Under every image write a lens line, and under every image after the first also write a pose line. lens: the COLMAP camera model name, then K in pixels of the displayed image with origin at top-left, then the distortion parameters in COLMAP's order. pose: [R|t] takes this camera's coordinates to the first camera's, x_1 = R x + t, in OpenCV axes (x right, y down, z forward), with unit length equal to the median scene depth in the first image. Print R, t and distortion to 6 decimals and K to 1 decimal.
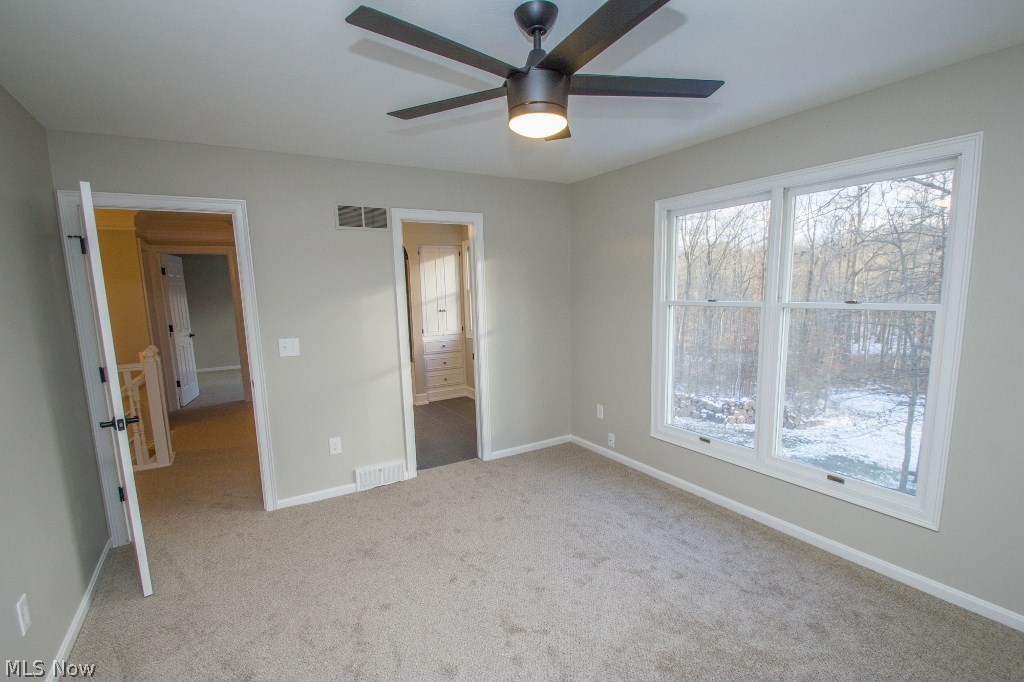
lens RADIAL K [[477.3, 0, 517.6], [0, 477.3, 360.5], [0, 0, 1]] dist [0.001143, -0.000289]
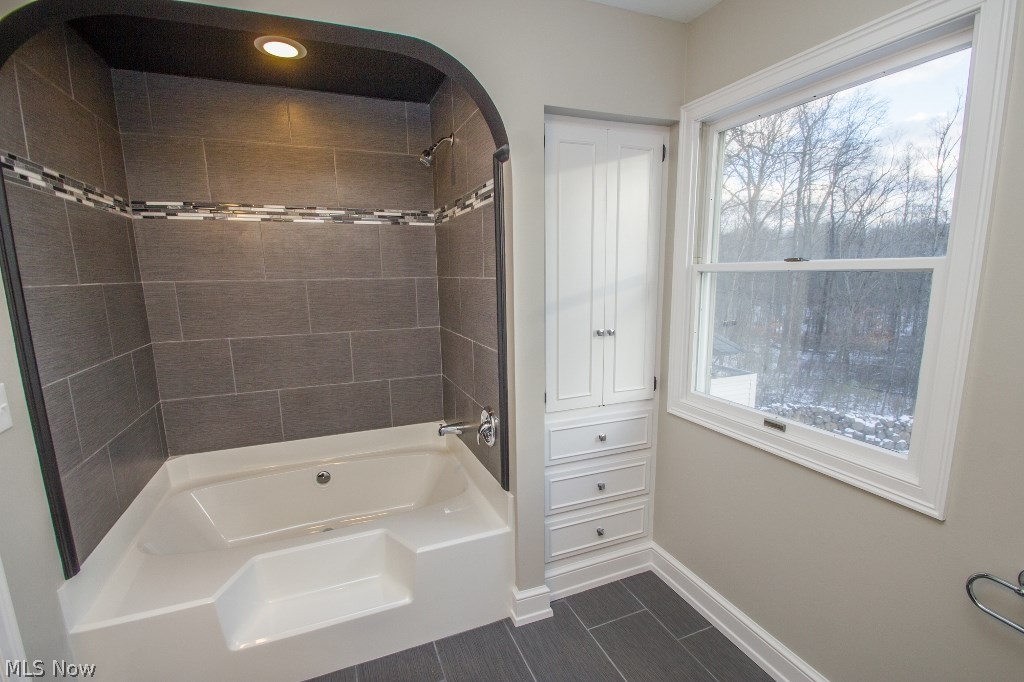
lens RADIAL K [[477.3, 0, 517.6], [0, 477.3, 360.5], [0, 0, 1]] dist [0.001143, -0.000289]
pose [[0.987781, 0.038695, -0.150968, -0.035567], [-0.033529, 0.998767, 0.036621, -0.020213], [0.152198, -0.031112, 0.987860, 0.143774]]
